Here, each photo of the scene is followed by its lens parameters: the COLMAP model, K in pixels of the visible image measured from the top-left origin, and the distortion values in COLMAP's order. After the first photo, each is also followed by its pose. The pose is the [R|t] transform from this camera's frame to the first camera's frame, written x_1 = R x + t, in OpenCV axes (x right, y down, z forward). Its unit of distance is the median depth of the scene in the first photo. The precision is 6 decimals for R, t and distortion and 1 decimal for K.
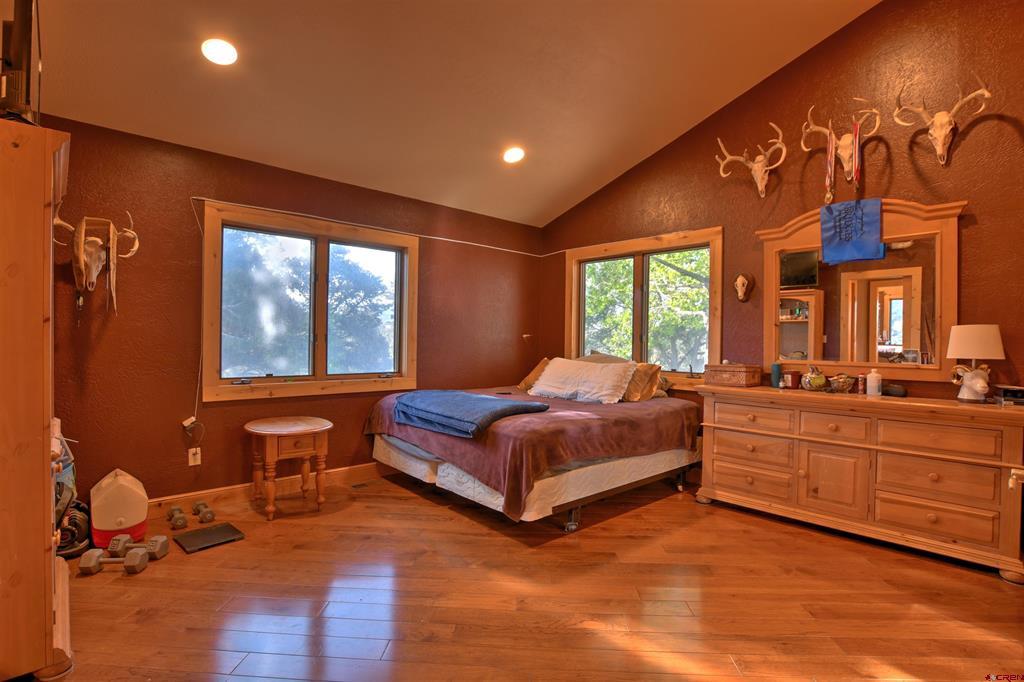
lens RADIAL K [[493.8, 0, 510.4], [0, 493.8, 344.0], [0, 0, 1]] dist [-0.016911, -0.000209]
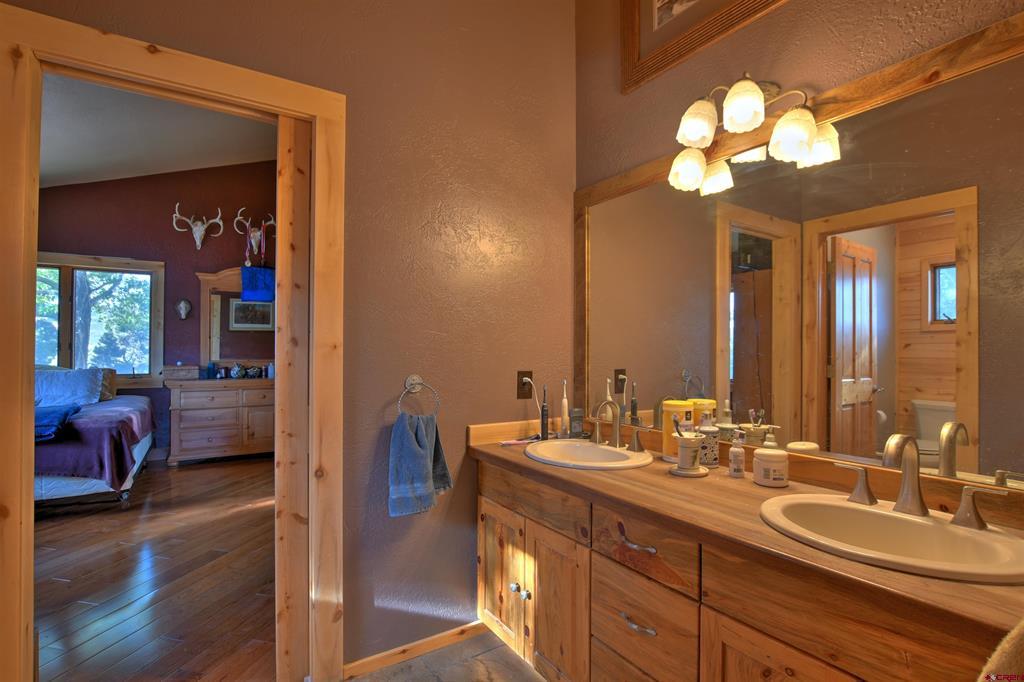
lens RADIAL K [[493.8, 0, 511.3], [0, 493.8, 344.1], [0, 0, 1]] dist [-0.016911, -0.000209]
pose [[0.162958, -0.001678, 0.986632, -0.820425], [0.004637, 0.999989, 0.000935, -0.016058], [-0.986622, 0.004423, 0.162964, -0.163440]]
